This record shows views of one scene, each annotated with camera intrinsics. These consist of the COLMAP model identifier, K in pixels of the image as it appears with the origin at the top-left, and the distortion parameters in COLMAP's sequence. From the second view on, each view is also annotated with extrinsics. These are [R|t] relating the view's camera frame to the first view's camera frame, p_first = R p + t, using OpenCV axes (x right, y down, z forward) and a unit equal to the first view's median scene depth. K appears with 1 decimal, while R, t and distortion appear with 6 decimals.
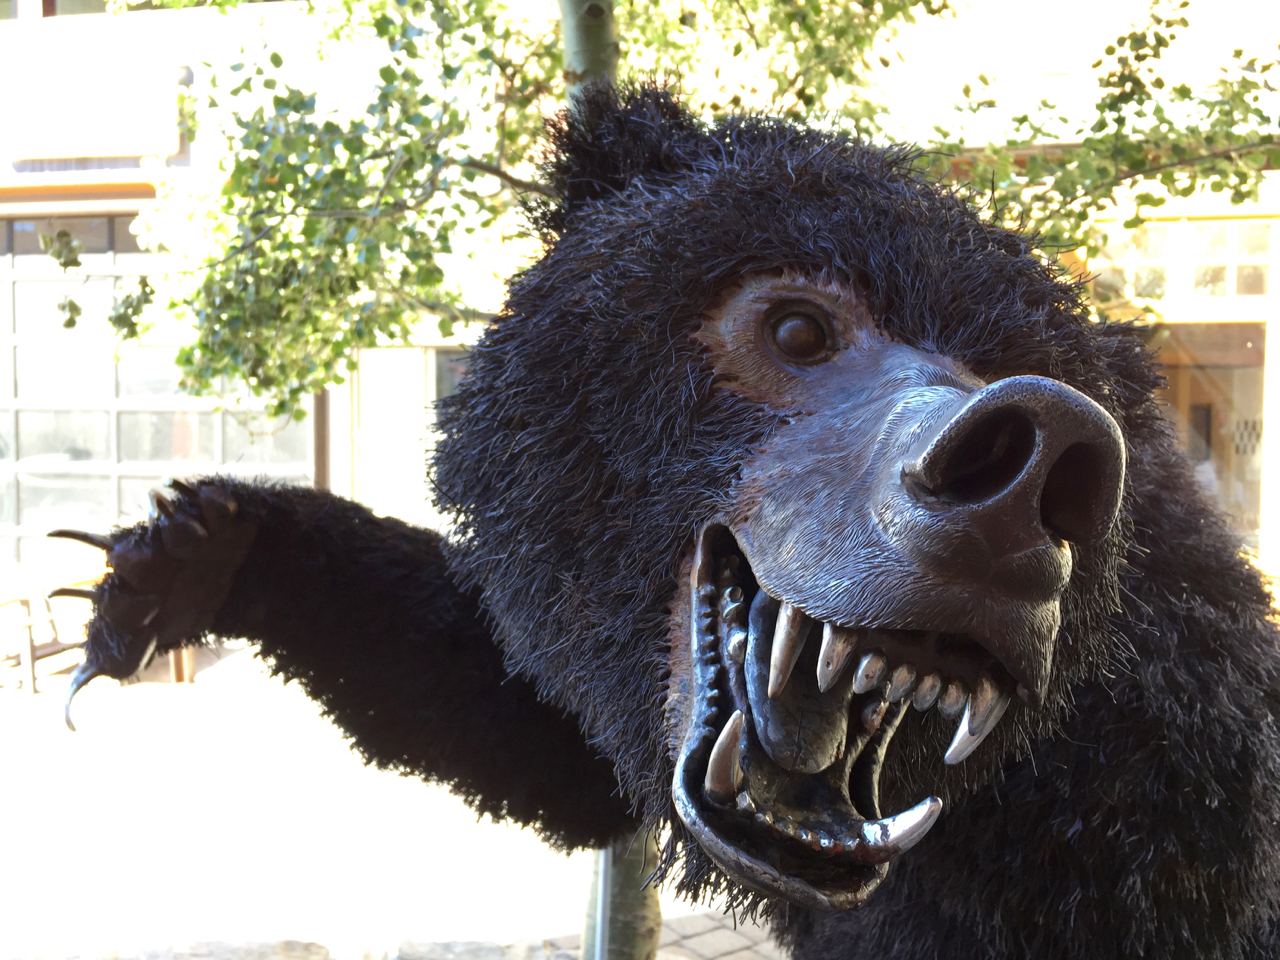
lens RADIAL K [[1079.9, 0, 641.7], [0, 1079.9, 474.5], [0, 0, 1]] dist [0.015344, -0.007479]
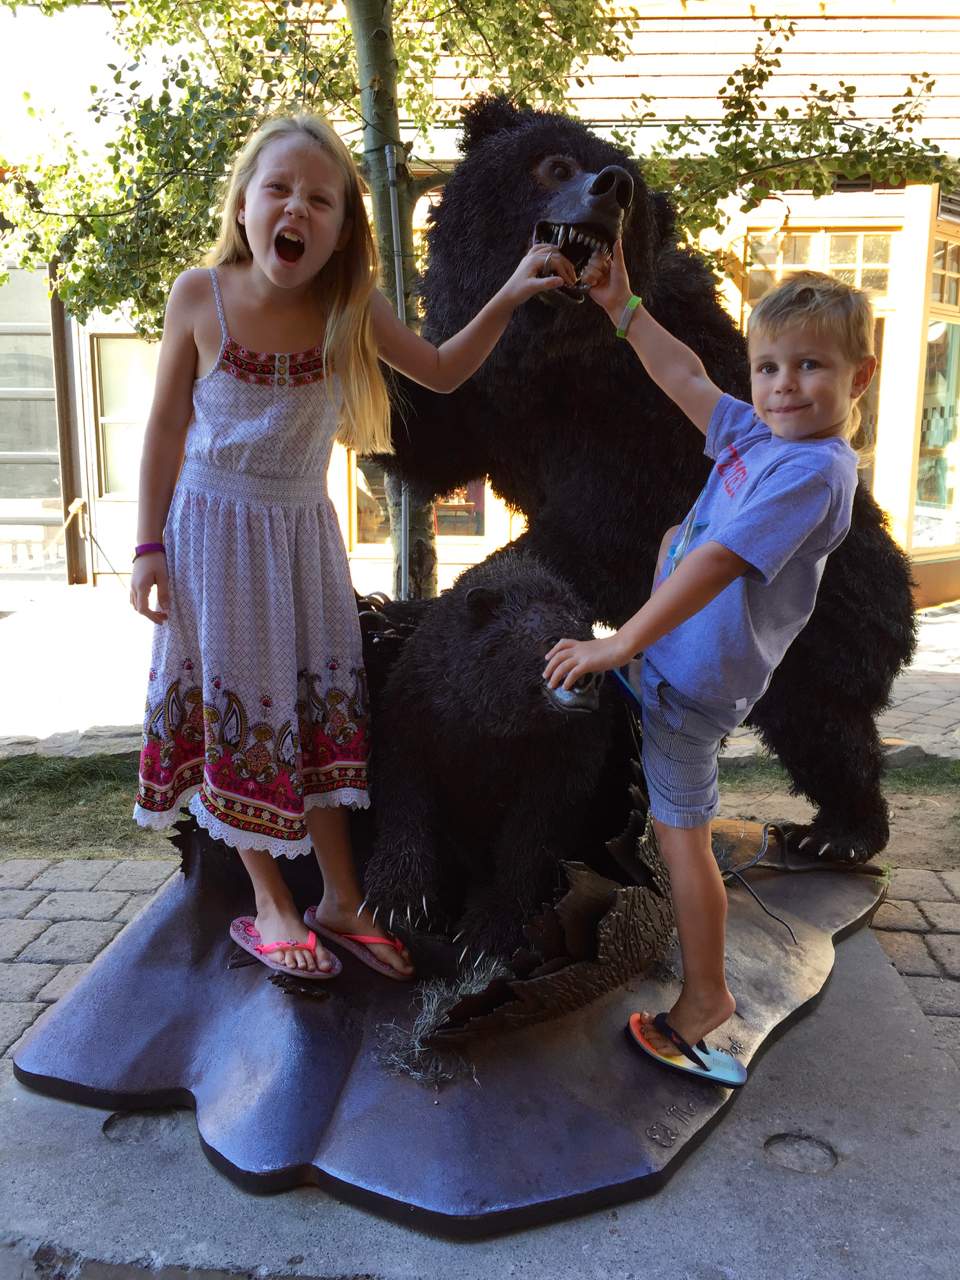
lens RADIAL K [[1079.9, 0, 475.4], [0, 1079.9, 643.3], [0, 0, 1]] dist [0.015344, -0.007479]
pose [[0.991521, -0.026698, 0.127174, -0.112740], [0.010817, 0.992227, 0.123970, 0.172946], [-0.129495, -0.121543, 0.984103, -0.478720]]
